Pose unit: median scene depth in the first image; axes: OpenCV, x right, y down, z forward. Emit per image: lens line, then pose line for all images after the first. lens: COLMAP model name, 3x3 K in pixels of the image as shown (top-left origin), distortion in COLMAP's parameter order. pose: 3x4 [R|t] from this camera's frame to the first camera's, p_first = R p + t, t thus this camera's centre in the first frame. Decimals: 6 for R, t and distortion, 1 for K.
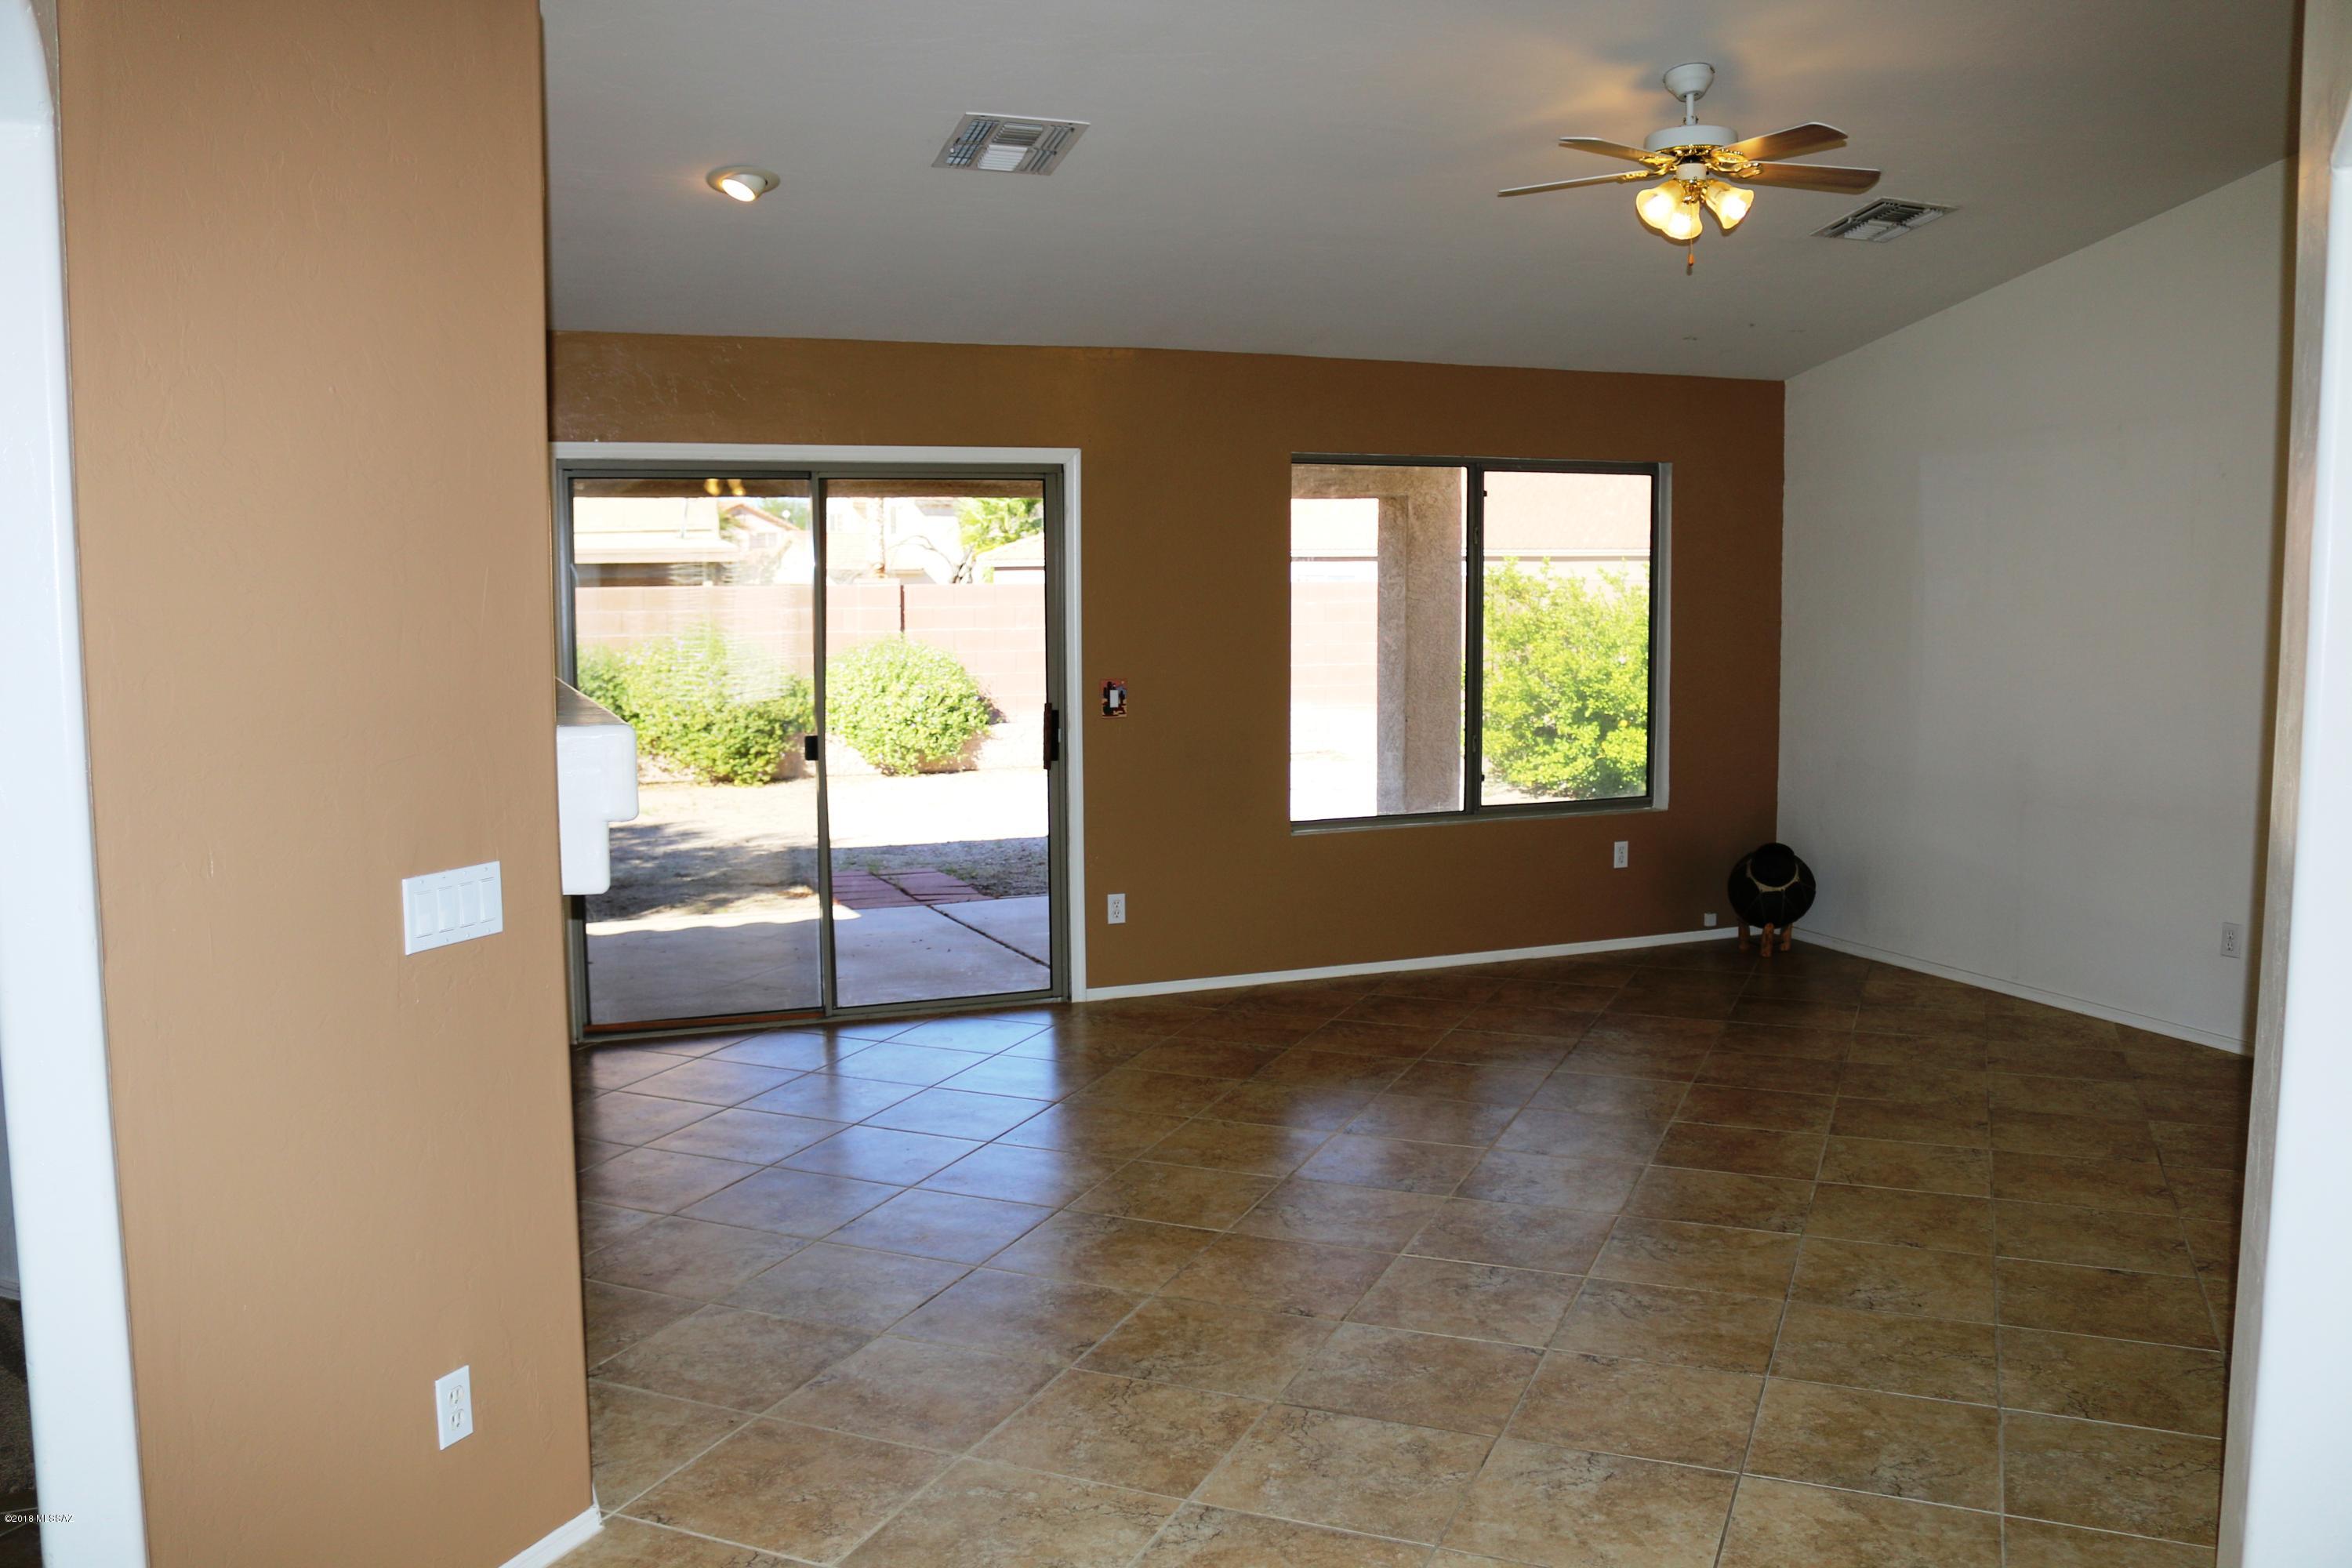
lens RADIAL K [[1912.1, 0, 1163.3], [0, 1912.1, 781.9], [0, 0, 1]] dist [-0.132575, 0.060065]
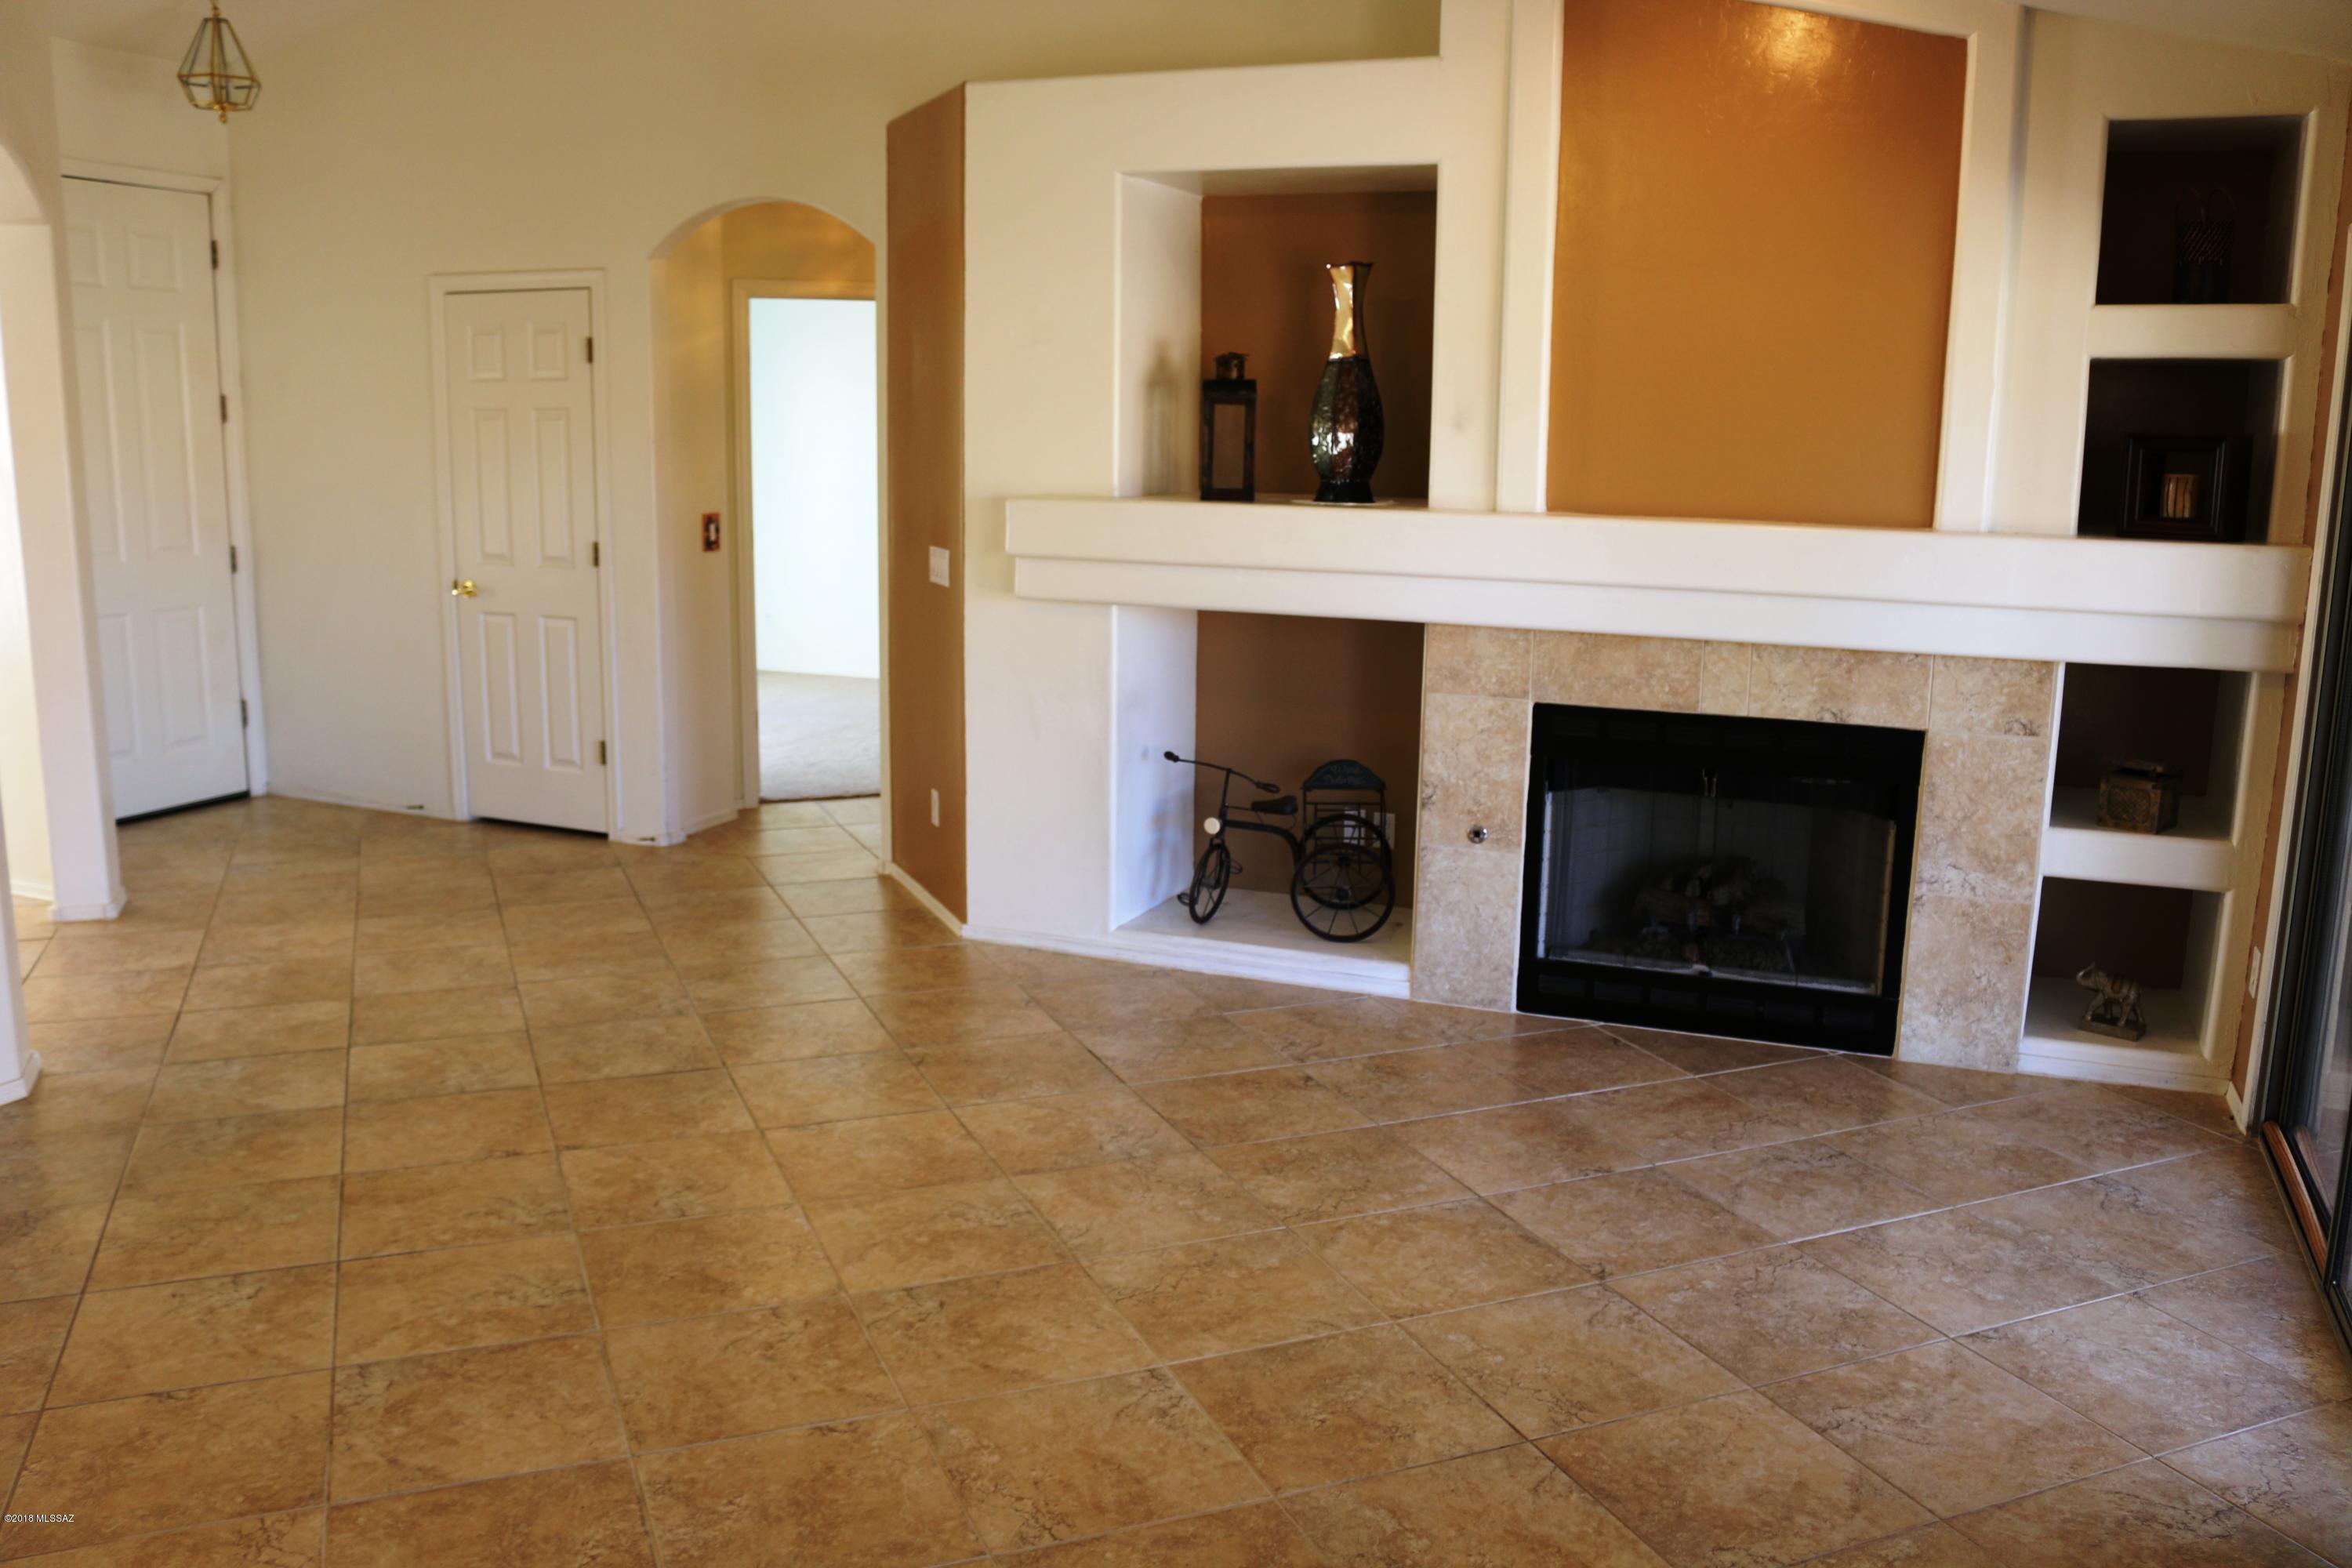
lens RADIAL K [[1912.1, 0, 1175.6], [0, 1912.1, 766.7], [0, 0, 1]] dist [-0.132575, 0.060065]
pose [[-0.701615, 0.121620, -0.702100, 0.627730], [-0.091250, 0.961878, 0.257807, -0.191504], [0.706689, 0.244948, -0.663770, 1.767876]]
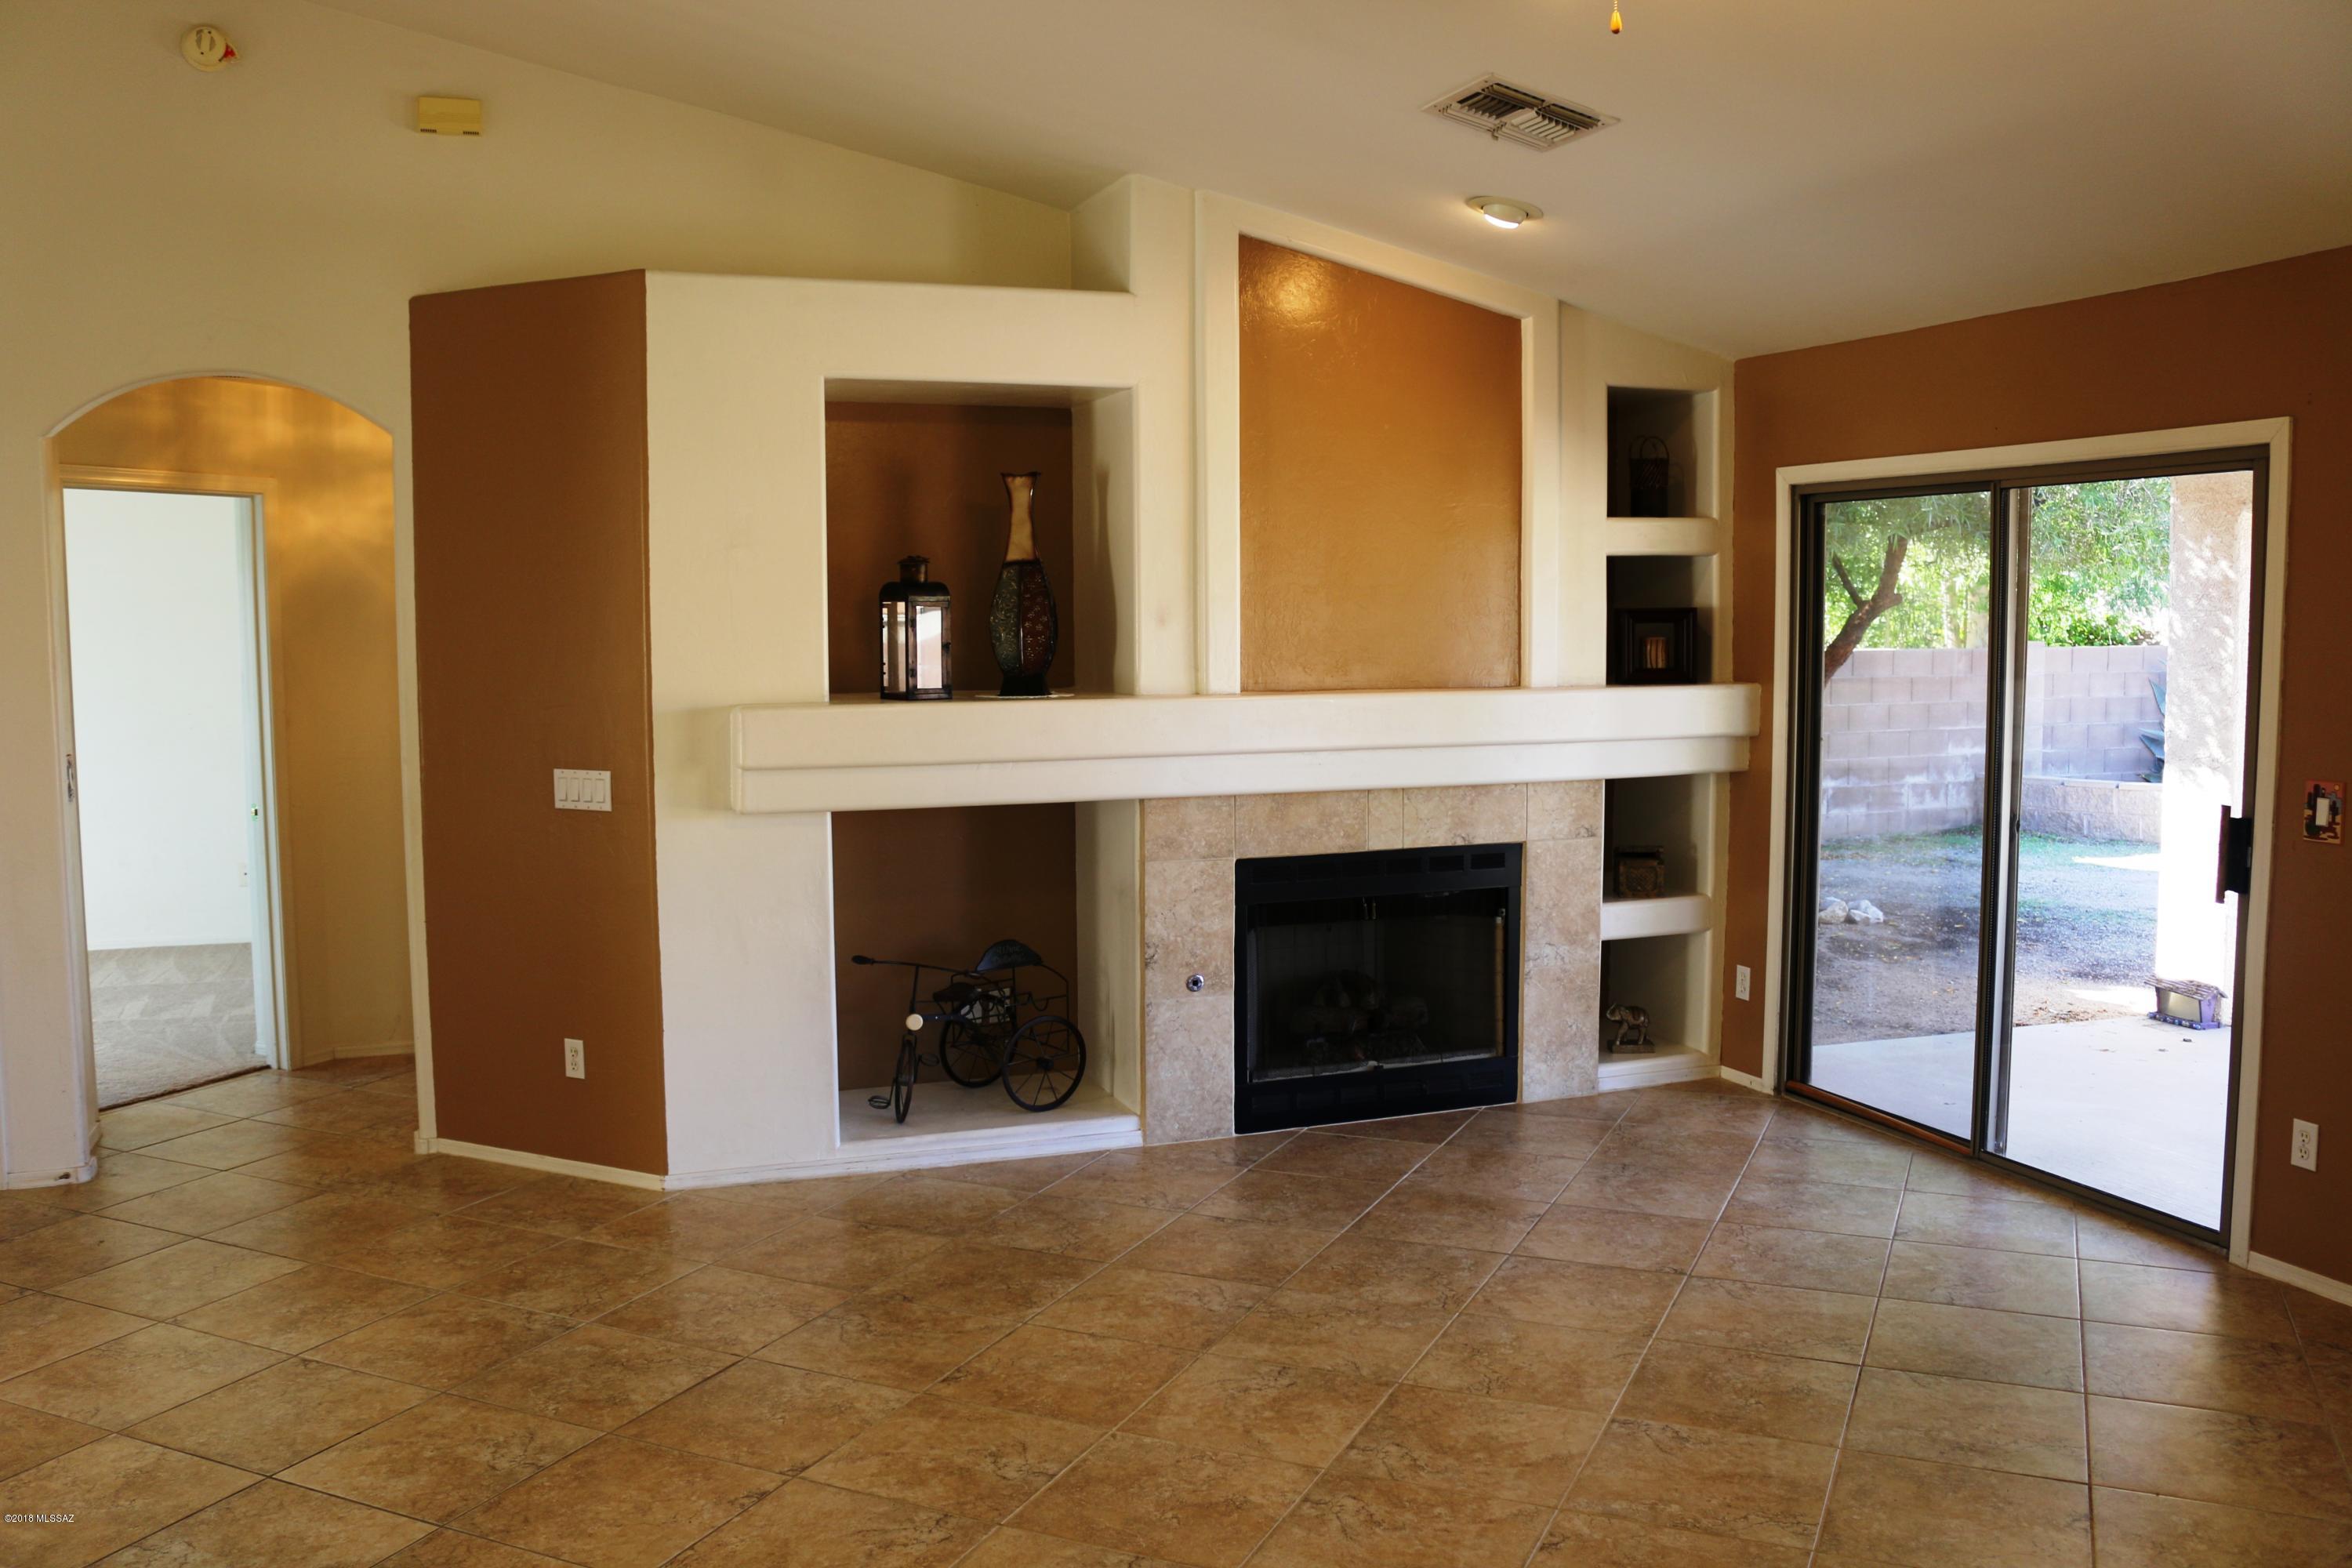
lens RADIAL K [[1912.1, 0, 1179.2], [0, 1912.1, 776.4], [0, 0, 1]] dist [-0.132575, 0.060065]
pose [[-0.023222, 0.087444, -0.995899, 0.989637], [-0.105223, 0.990420, 0.089417, -0.118607], [0.994177, 0.106868, -0.013798, 1.087553]]
